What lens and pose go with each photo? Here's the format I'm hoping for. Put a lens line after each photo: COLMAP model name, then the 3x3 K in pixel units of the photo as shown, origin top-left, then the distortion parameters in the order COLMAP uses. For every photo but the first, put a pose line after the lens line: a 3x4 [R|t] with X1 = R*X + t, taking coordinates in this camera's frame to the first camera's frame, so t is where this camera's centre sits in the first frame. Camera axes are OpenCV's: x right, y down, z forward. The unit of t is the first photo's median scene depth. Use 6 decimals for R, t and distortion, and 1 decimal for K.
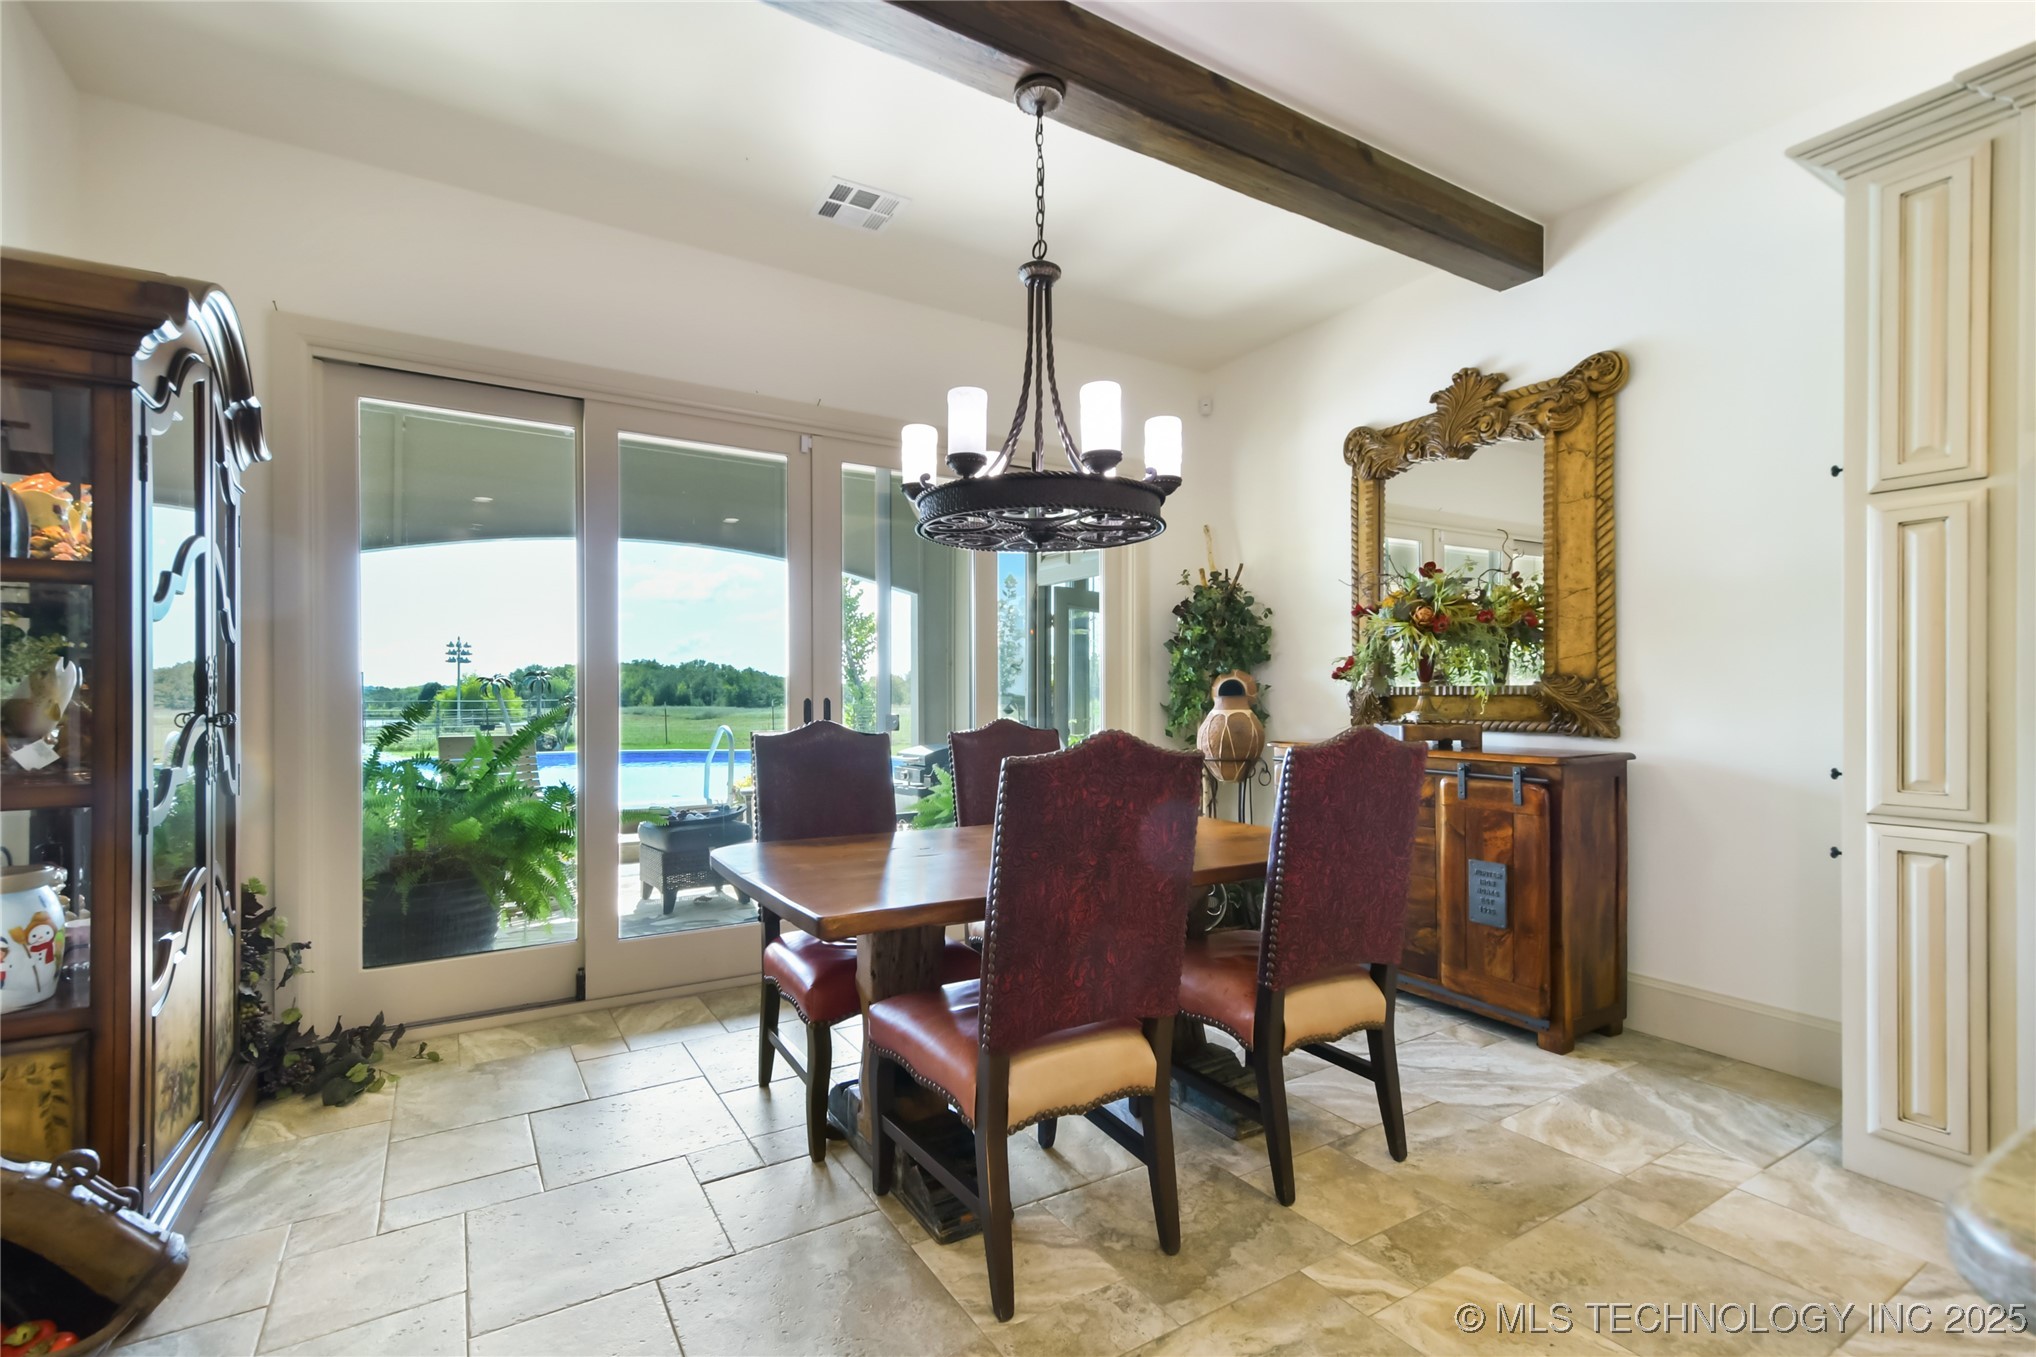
lens RADIAL K [[910.3, 0, 990.2], [0, 910.3, 696.7], [0, 0, 1]] dist [0.012457, -0.000309]
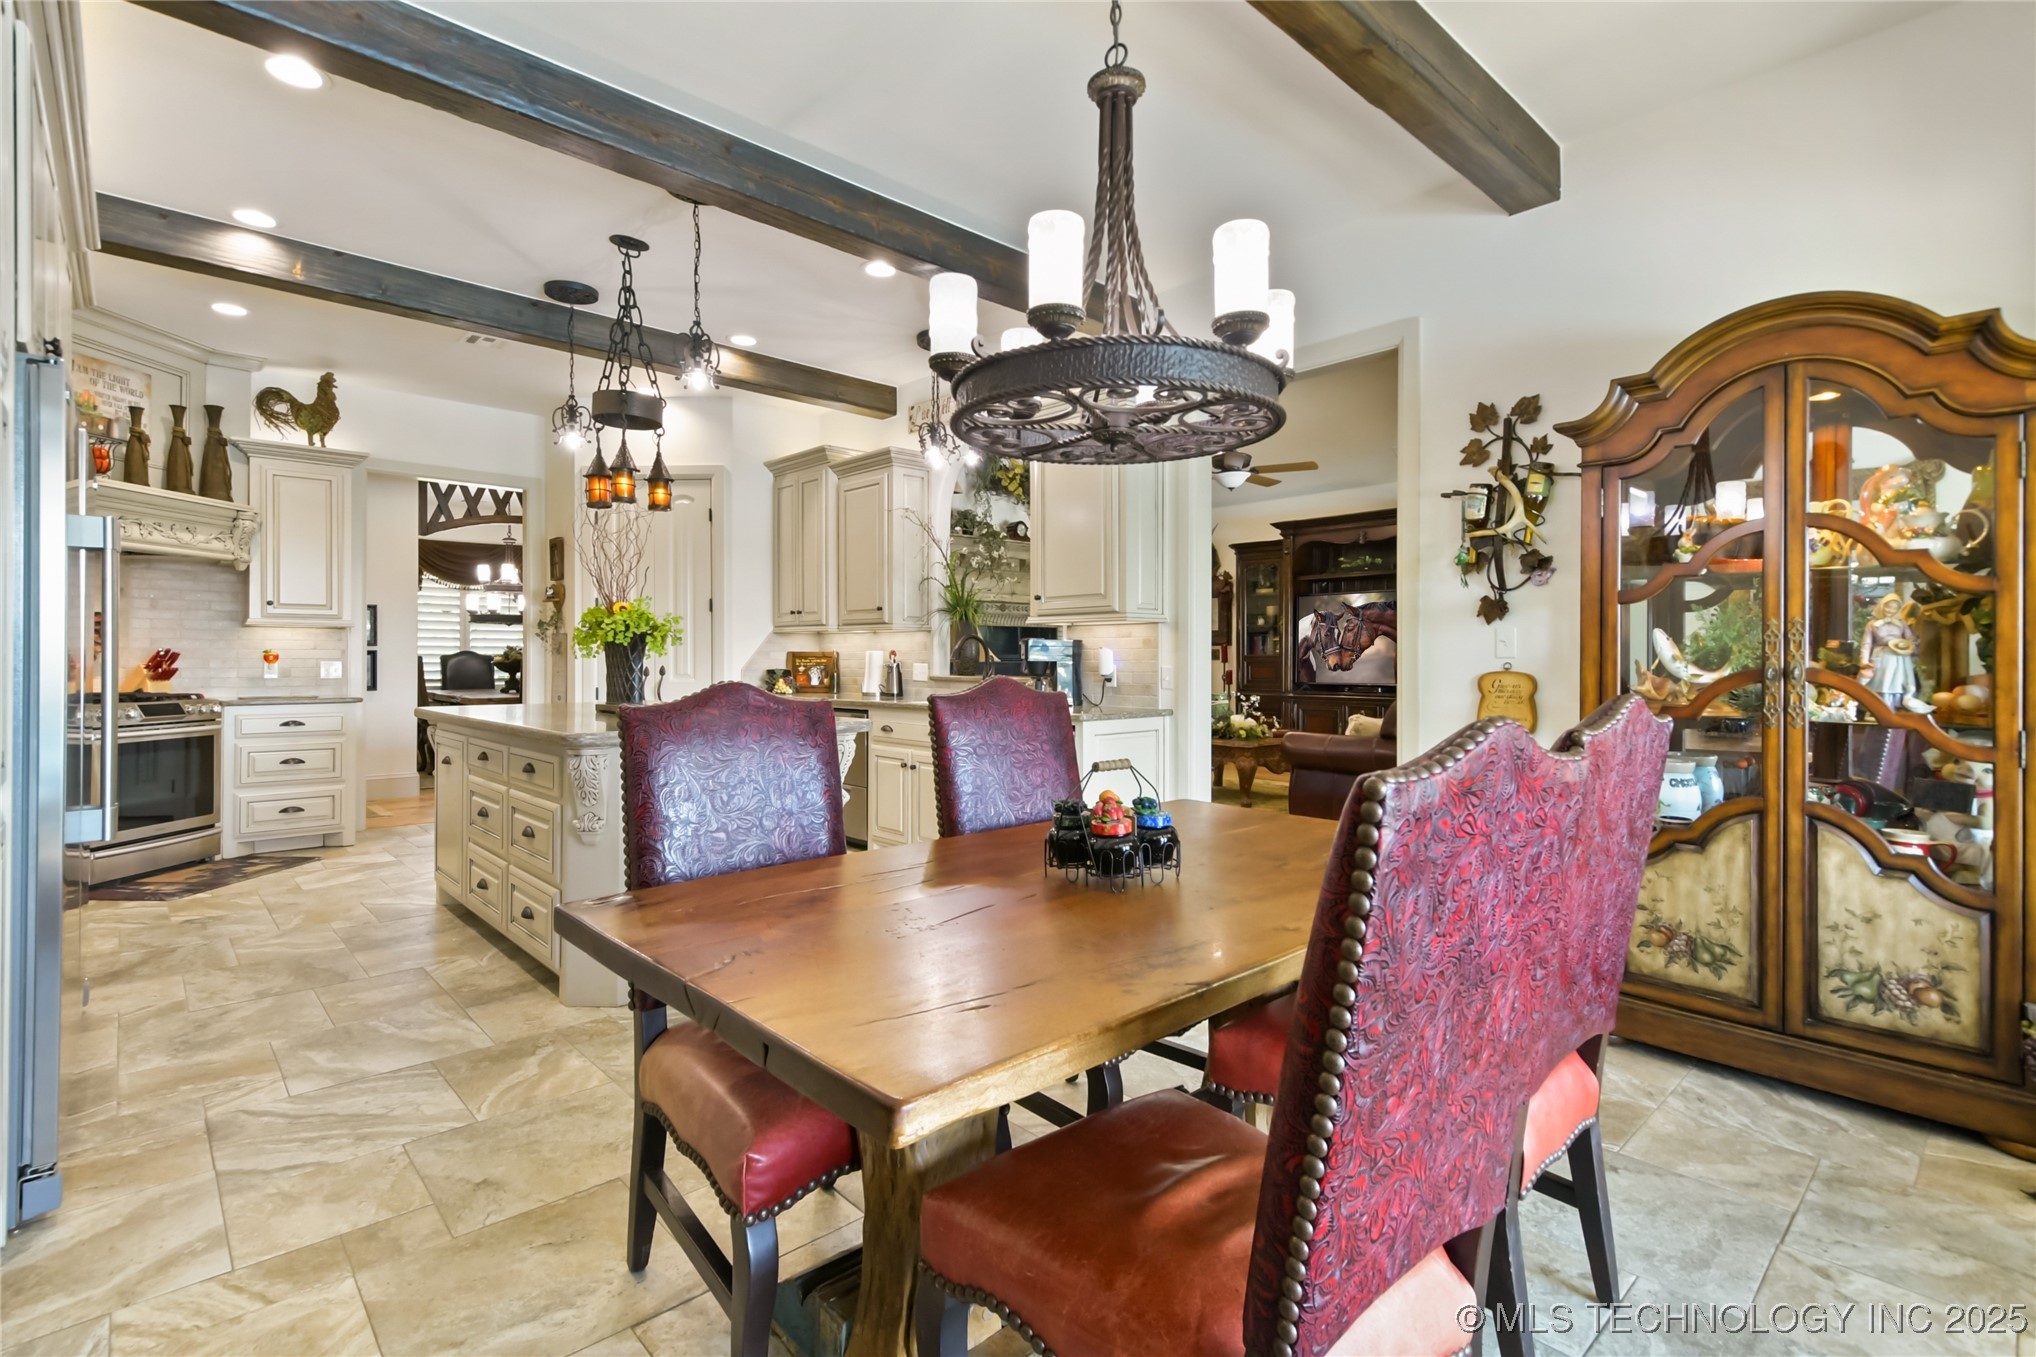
lens RADIAL K [[948.6, 0, 1022.3], [0, 948.6, 657.4], [0, 0, 1]] dist [0.008561, -0.001404]
pose [[-0.977380, -0.003157, -0.211467, 0.329355], [-0.003344, 0.999994, 0.000526, 0.007314], [0.211464, 0.001221, -0.977385, 1.962437]]
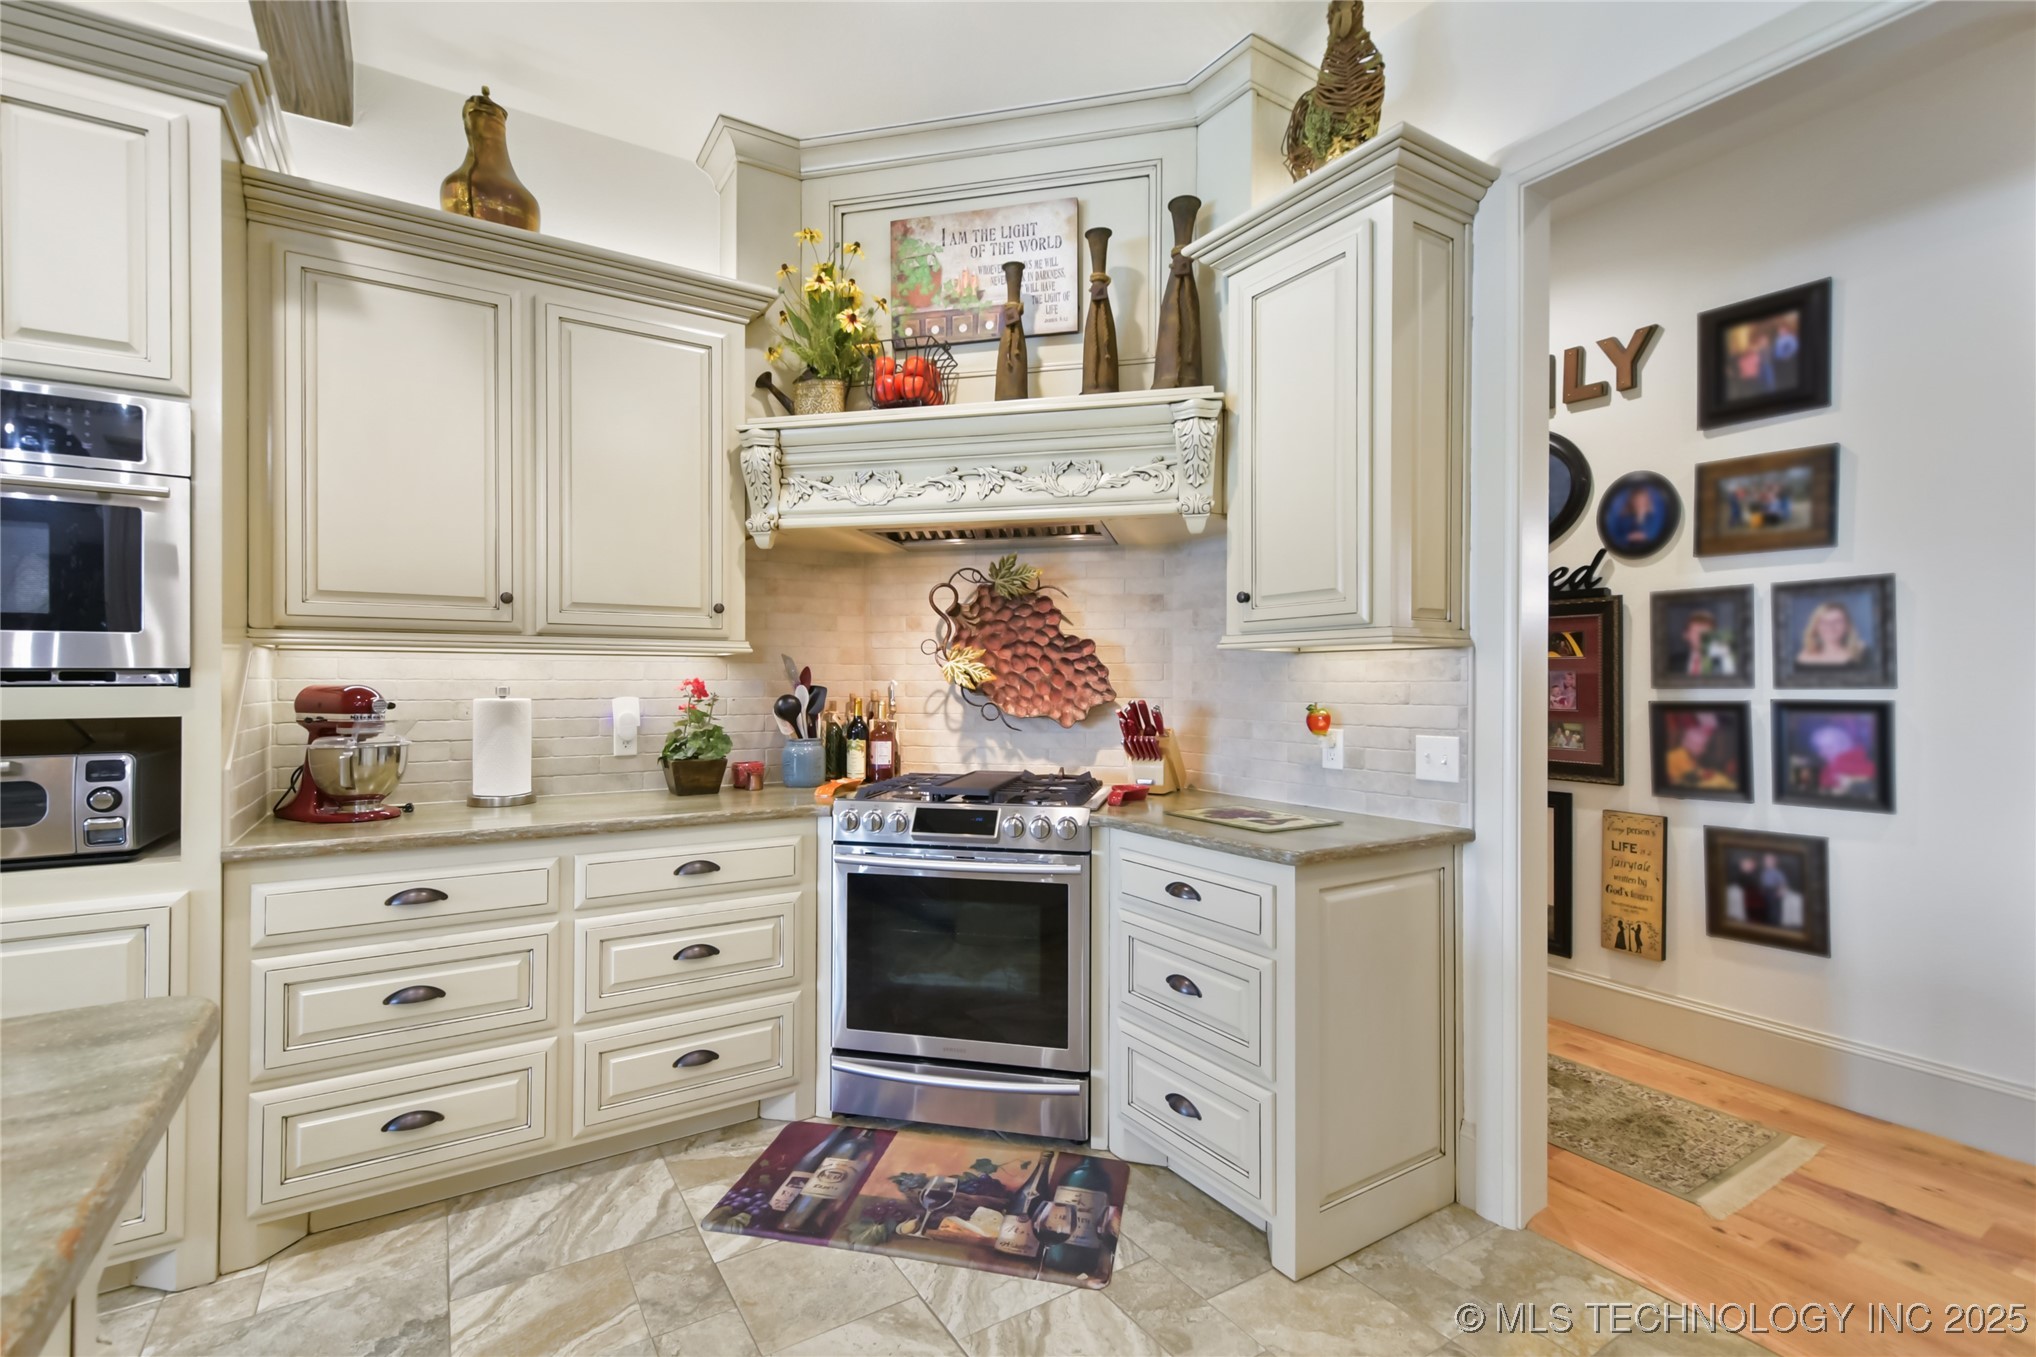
lens RADIAL K [[914.5, 0, 1001.8], [0, 914.5, 681.2], [0, 0, 1]] dist [0.011190, -0.000400]
pose [[-0.018369, 0.000467, 0.999831, 0.721113], [0.000977, 0.999999, -0.000449, -0.034192], [-0.999831, 0.000968, -0.018369, -0.774854]]
